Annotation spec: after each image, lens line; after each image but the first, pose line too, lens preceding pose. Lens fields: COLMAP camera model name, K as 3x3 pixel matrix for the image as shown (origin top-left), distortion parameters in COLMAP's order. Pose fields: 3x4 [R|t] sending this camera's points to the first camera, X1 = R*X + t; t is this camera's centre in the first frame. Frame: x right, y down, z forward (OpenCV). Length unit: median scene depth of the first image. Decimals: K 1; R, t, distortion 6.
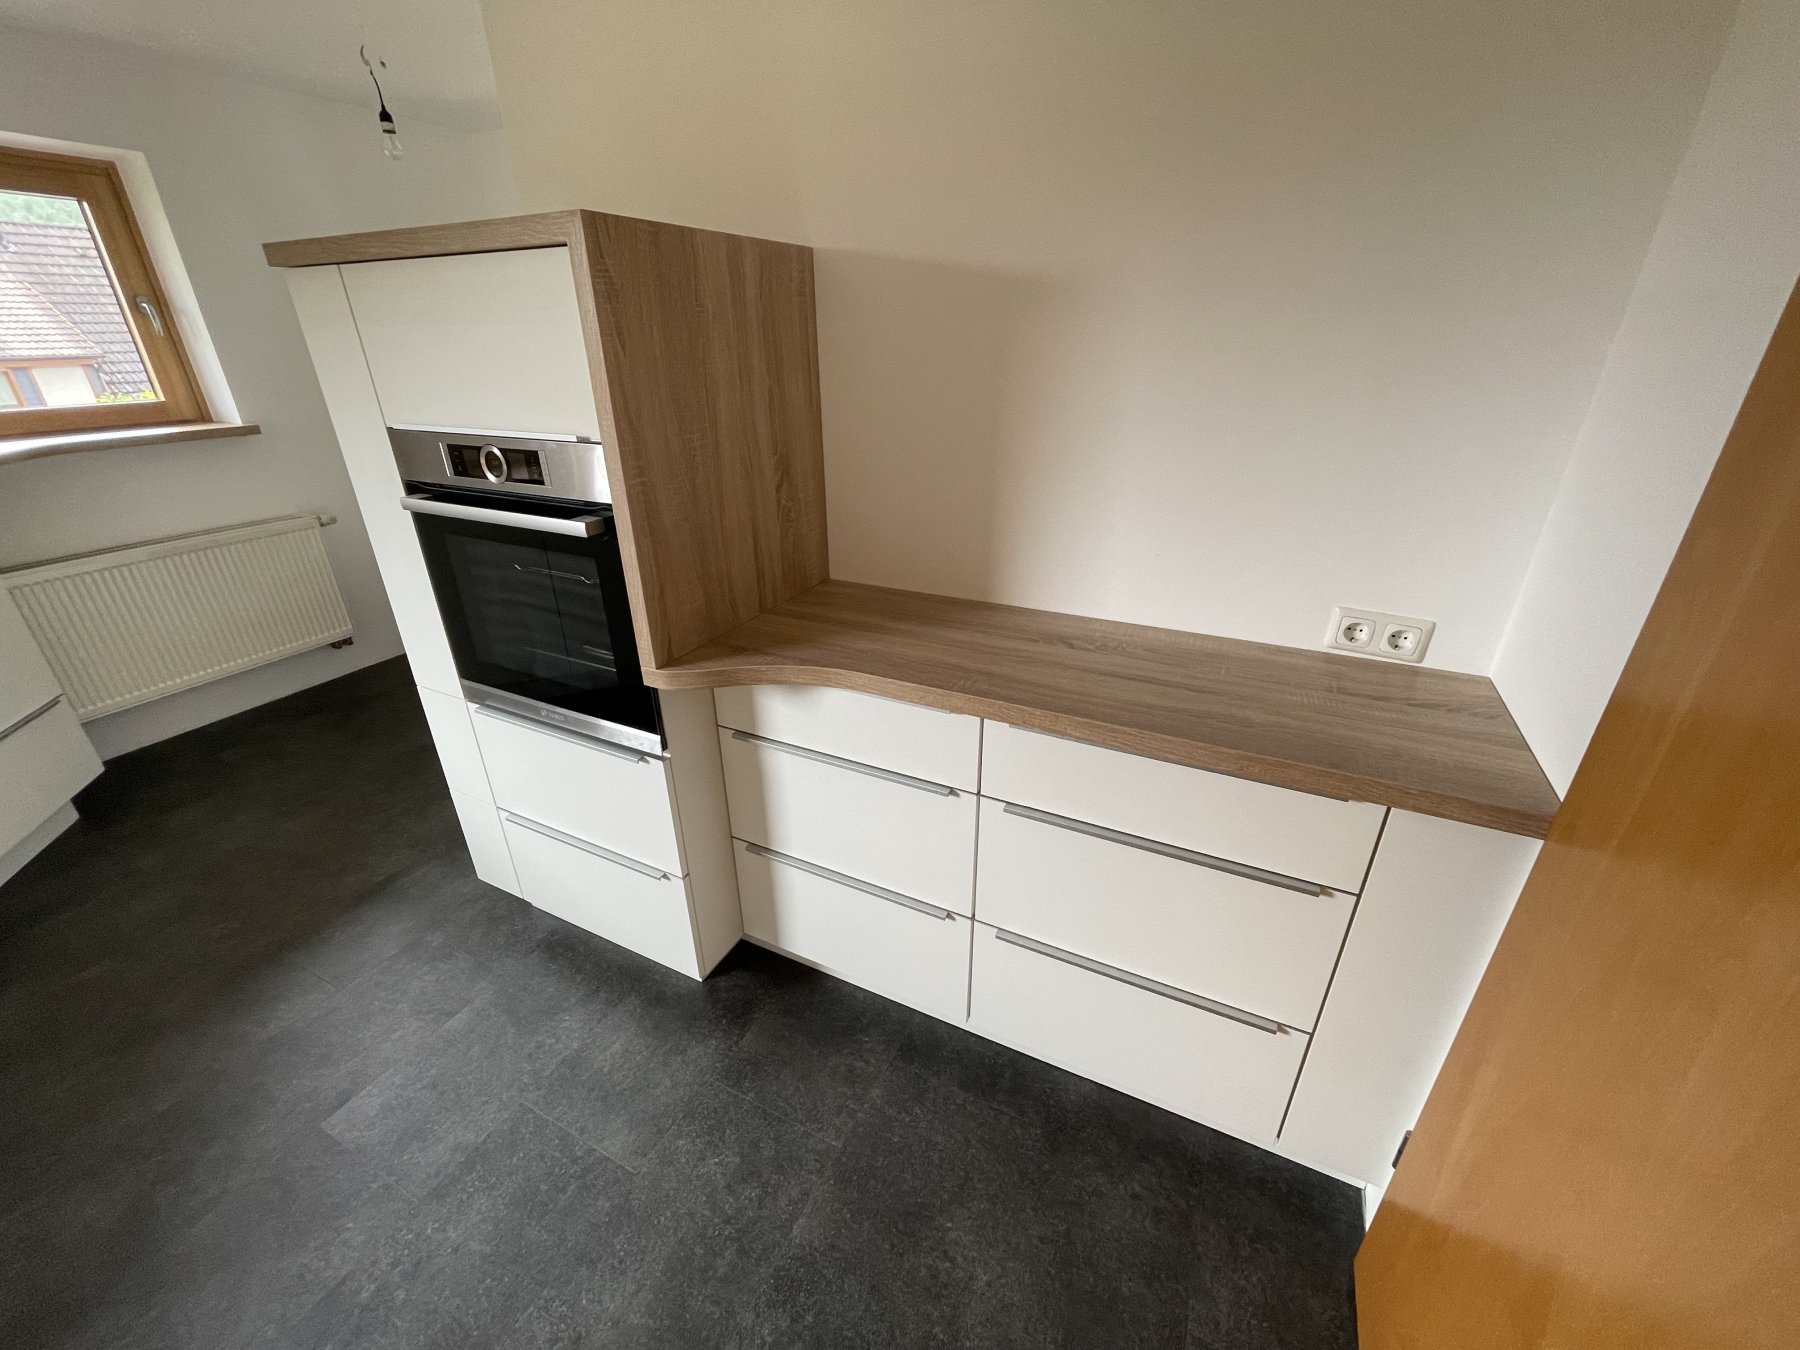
lens RADIAL K [[731.7, 0, 900.0], [0, 731.7, 675.0], [0, 0, 1]] dist [-0.015278, 0.013362]
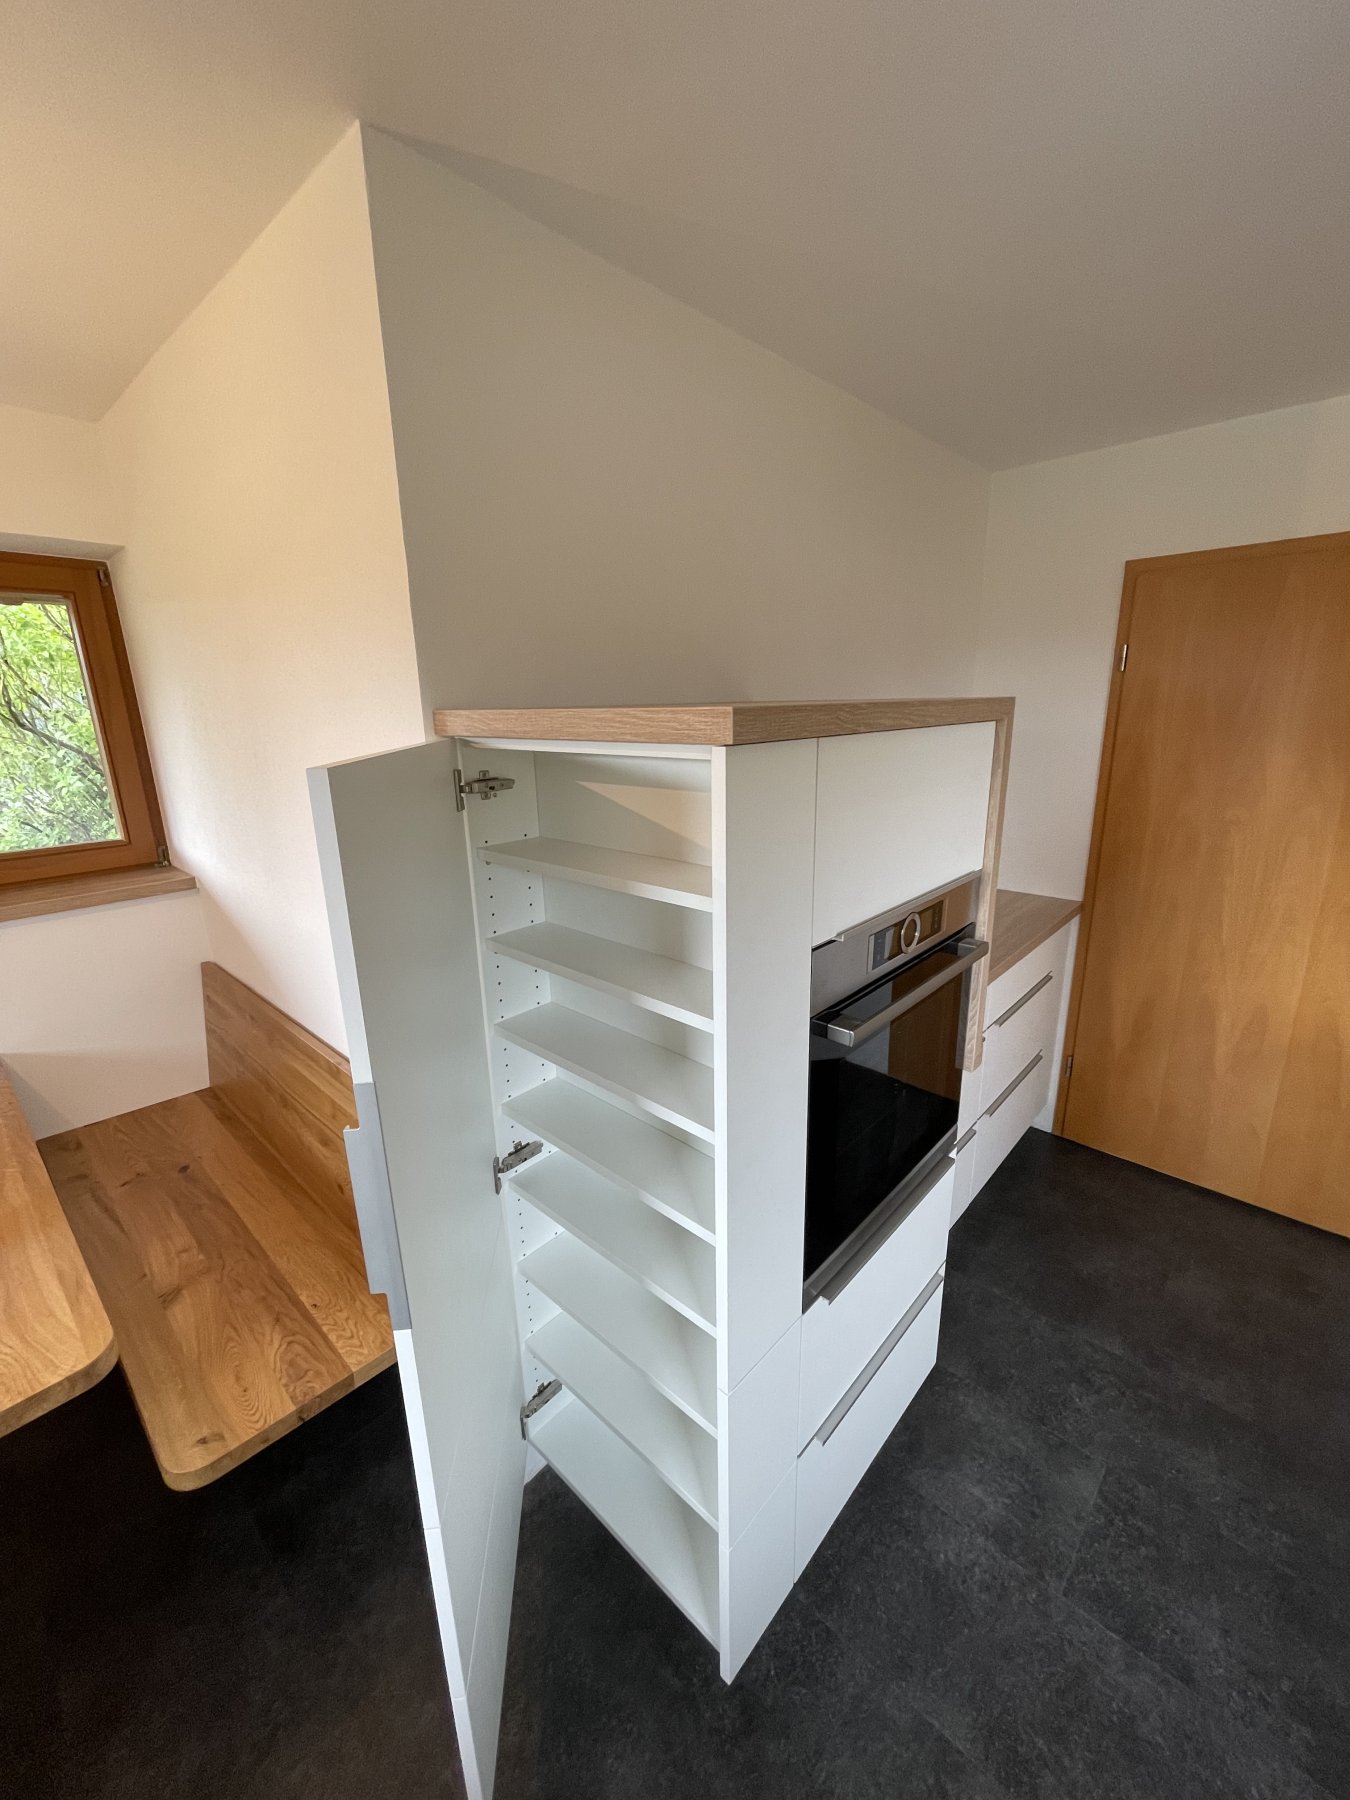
lens RADIAL K [[720.6, 0, 675.0], [0, 720.6, 900.0], [0, 0, 1]] dist [0.010599, -0.004565]
pose [[0.275954, -0.249592, 0.928199, -1.331163], [0.416567, 0.901345, 0.118525, -0.506098], [-0.866211, 0.353950, 0.352701, 0.842510]]
